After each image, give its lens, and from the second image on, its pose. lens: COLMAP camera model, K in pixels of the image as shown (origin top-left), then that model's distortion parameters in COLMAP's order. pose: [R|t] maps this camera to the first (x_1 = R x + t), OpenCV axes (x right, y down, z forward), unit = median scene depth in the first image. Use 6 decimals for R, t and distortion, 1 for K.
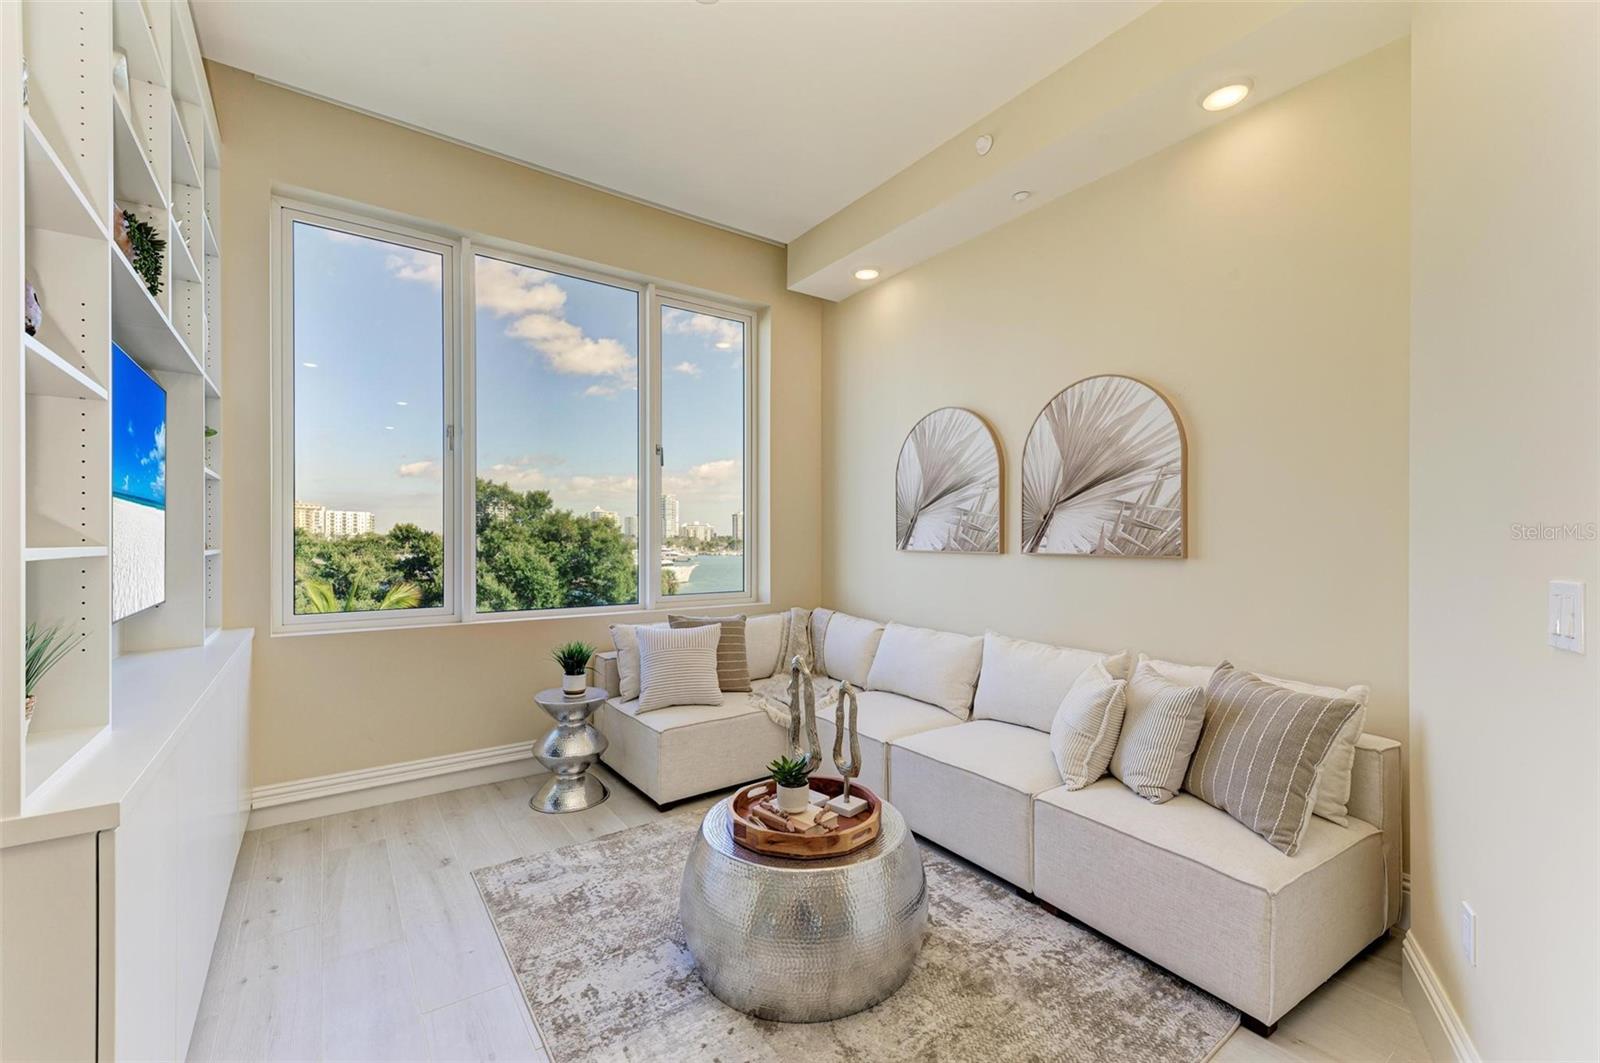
lens RADIAL K [[664.8, 0, 804.6], [0, 664.8, 540.4], [0, 0, 1]] dist [0.002290, -0.001267]
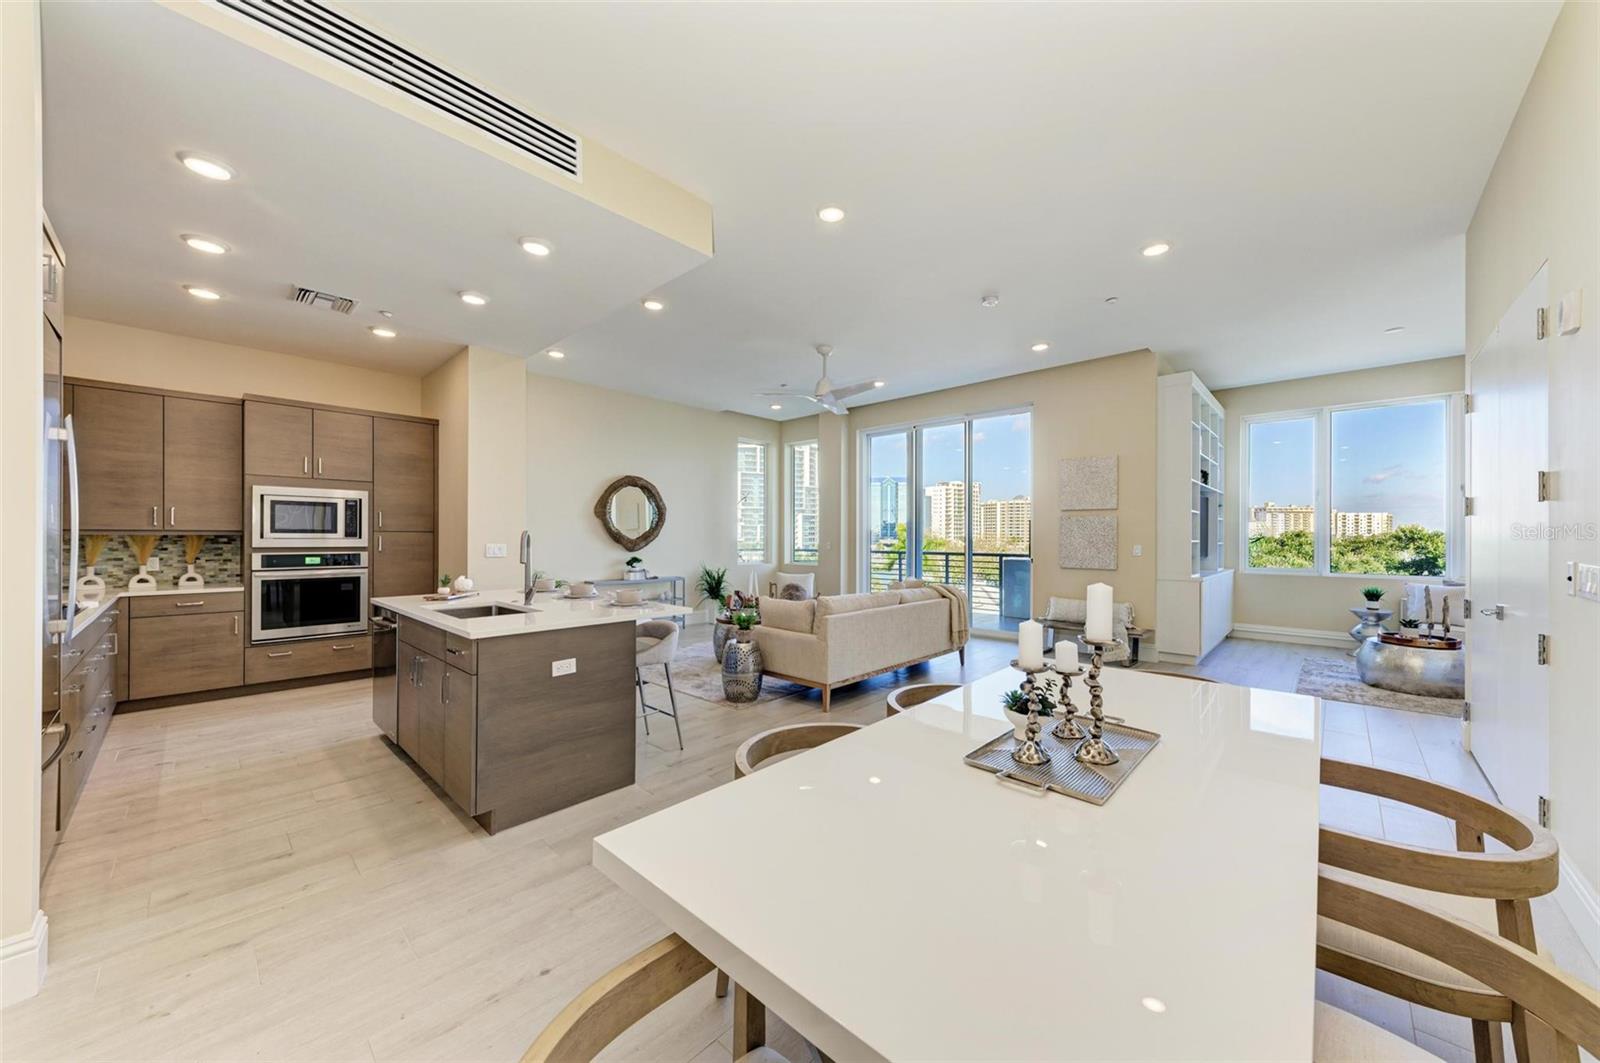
lens RADIAL K [[554.6, 0, 803.2], [0, 554.6, 537.2], [0, 0, 1]] dist [0.013816, -0.004982]
pose [[0.190232, 0.000586, -0.981739, 0.998348], [-0.006269, 0.999980, -0.000618, 0.003679], [0.981719, 0.006272, 0.190232, -1.081602]]
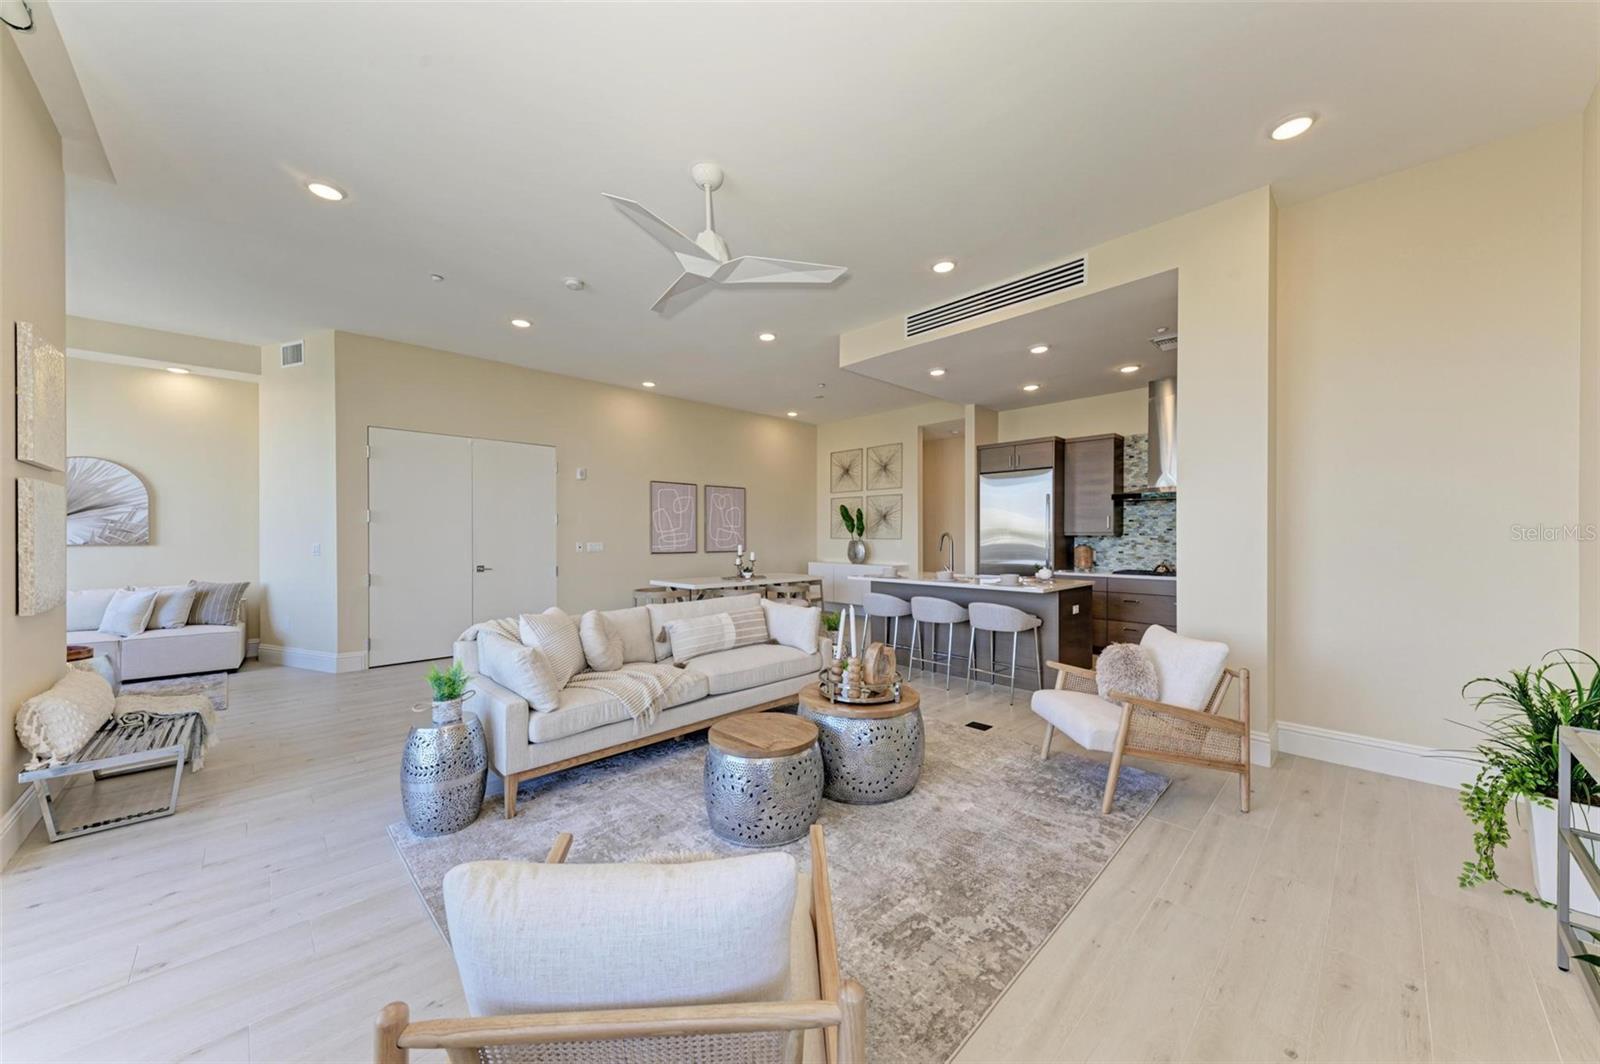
lens RADIAL K [[554.6, 0, 799.4], [0, 554.6, 537.2], [0, 0, 1]] dist [0.013816, -0.004982]
pose [[-0.144176, -0.001216, 0.989551, -1.288334], [0.003760, 0.999991, 0.001777, 0.003682], [-0.989545, 0.003977, -0.144170, -0.745024]]
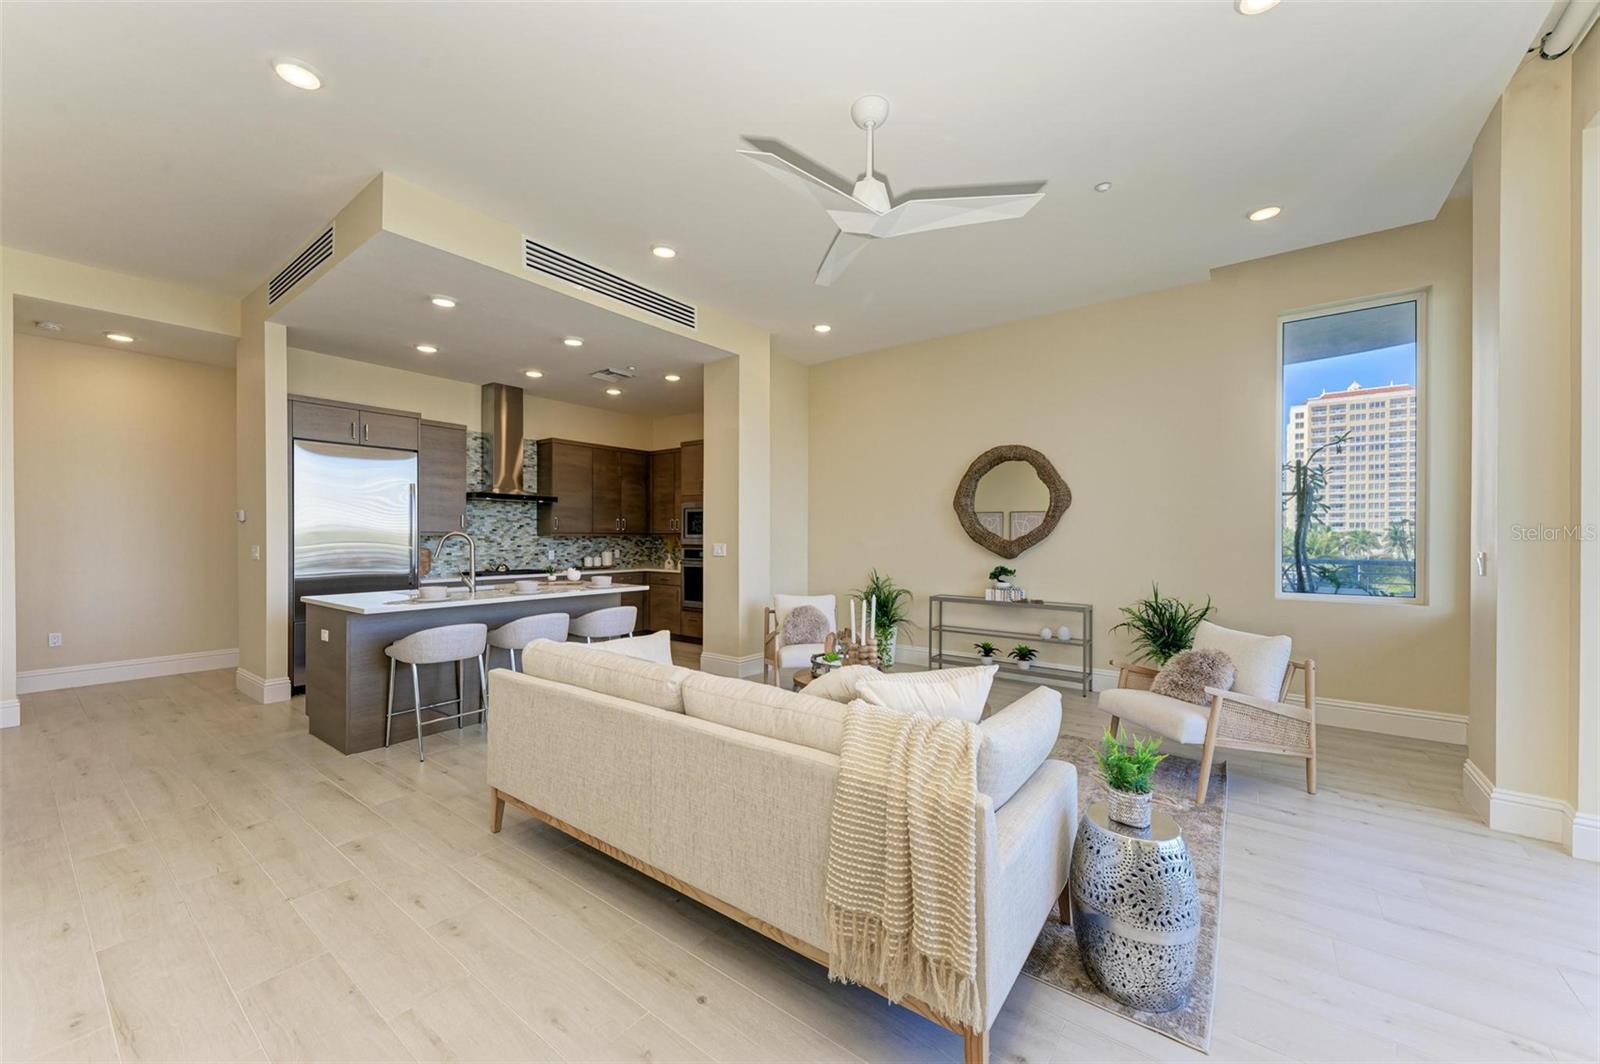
lens RADIAL K [[603.0, 0, 801.6], [0, 603.0, 537.1], [0, 0, 1]] dist [0.021021, -0.007272]
pose [[-0.956209, -0.000044, -0.292686, -0.190311], [-0.001400, 0.999989, 0.004424, 0.000376], [0.292683, 0.004640, -0.956198, -0.048193]]
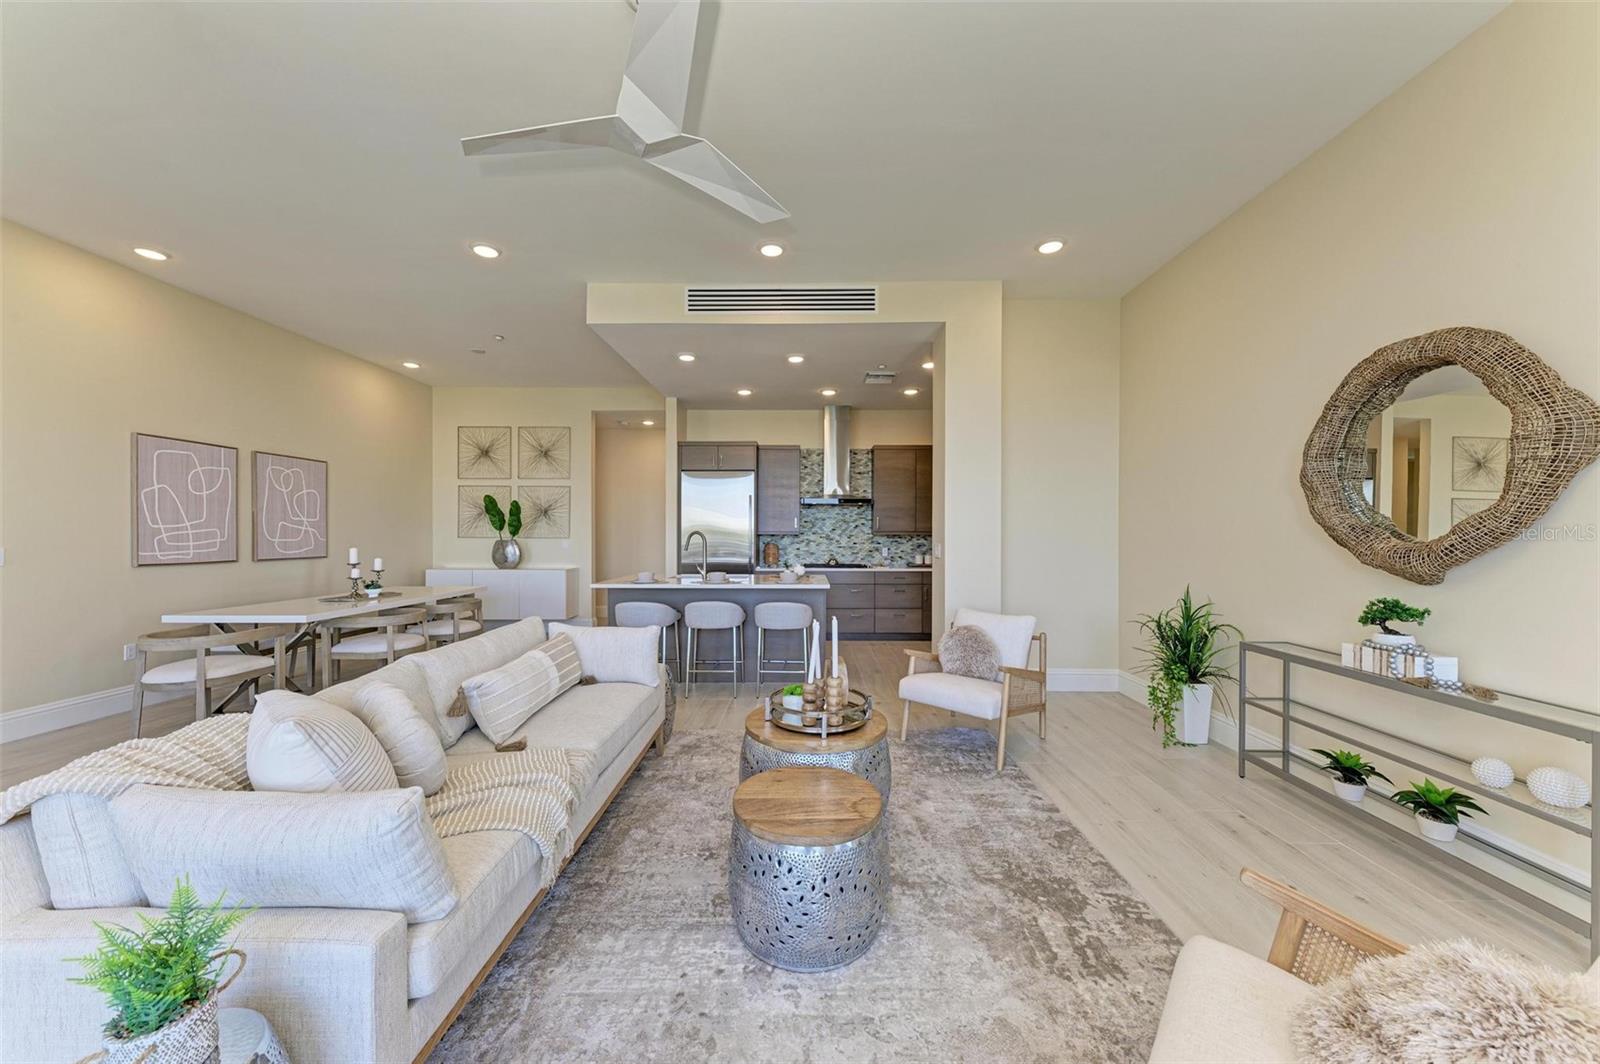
lens RADIAL K [[554.6, 0, 802.0], [0, 554.6, 530.5], [0, 0, 1]] dist [0.013816, -0.004982]
pose [[-0.801176, 0.005180, 0.598406, -0.924275], [0.002397, 0.999982, -0.005446, 0.002177], [-0.598423, -0.002929, -0.801175, -0.405333]]
